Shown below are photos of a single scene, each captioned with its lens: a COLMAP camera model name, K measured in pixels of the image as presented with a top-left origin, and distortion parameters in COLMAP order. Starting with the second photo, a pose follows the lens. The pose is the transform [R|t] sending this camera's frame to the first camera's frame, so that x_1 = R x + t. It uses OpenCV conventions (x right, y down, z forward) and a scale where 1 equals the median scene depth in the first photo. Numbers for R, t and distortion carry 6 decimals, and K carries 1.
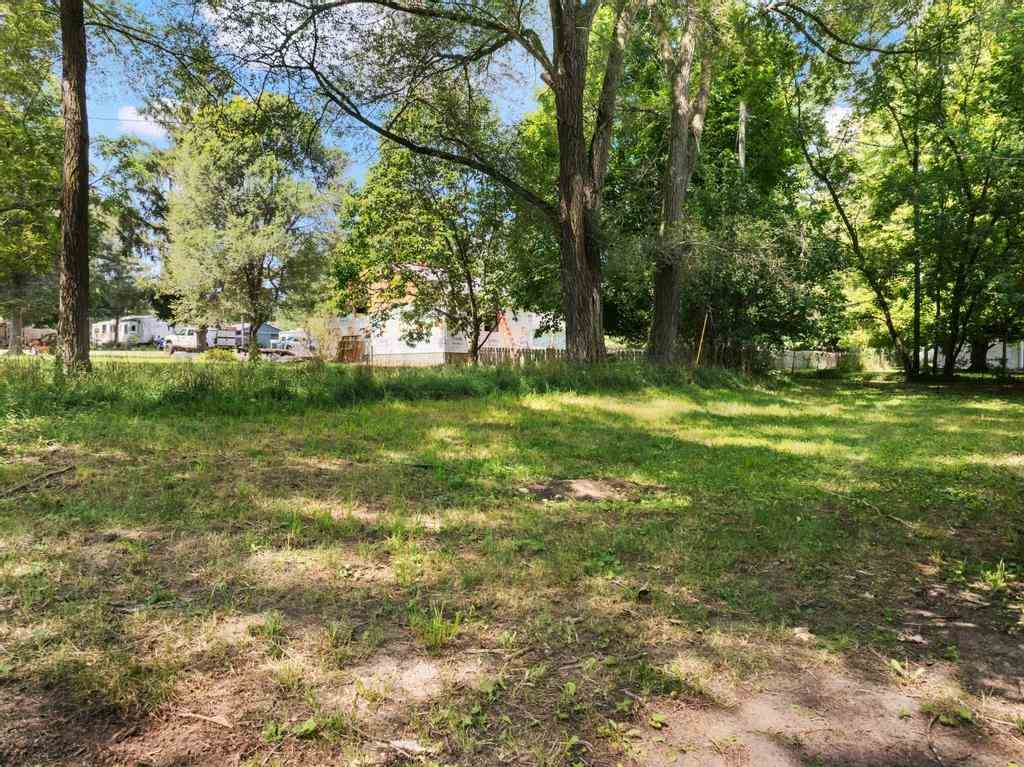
lens RADIAL K [[721.3, 0, 512.0], [0, 721.3, 383.5], [0, 0, 1]] dist [-0.047420, -0.002387]
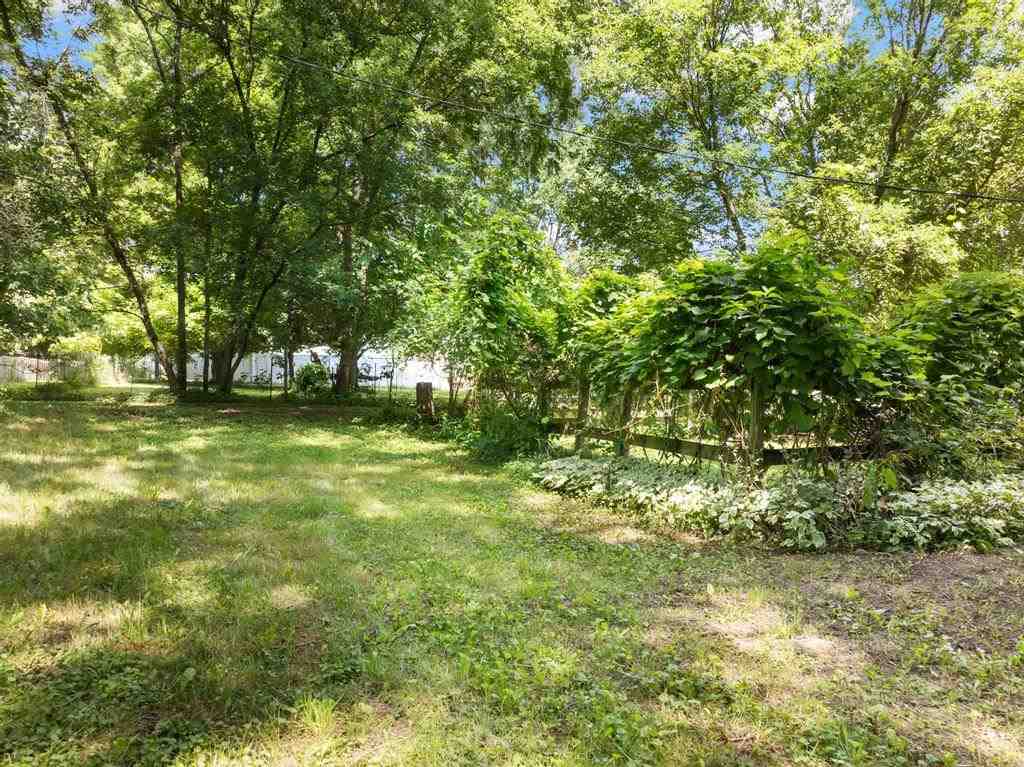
lens RADIAL K [[721.3, 0, 512.0], [0, 721.3, 383.5], [0, 0, 1]] dist [-0.047420, -0.002387]
pose [[0.503992, -0.006851, 0.863681, 0.079646], [0.018242, 0.999830, -0.002714, -0.010866], [-0.863515, 0.017123, 0.504032, 0.265006]]
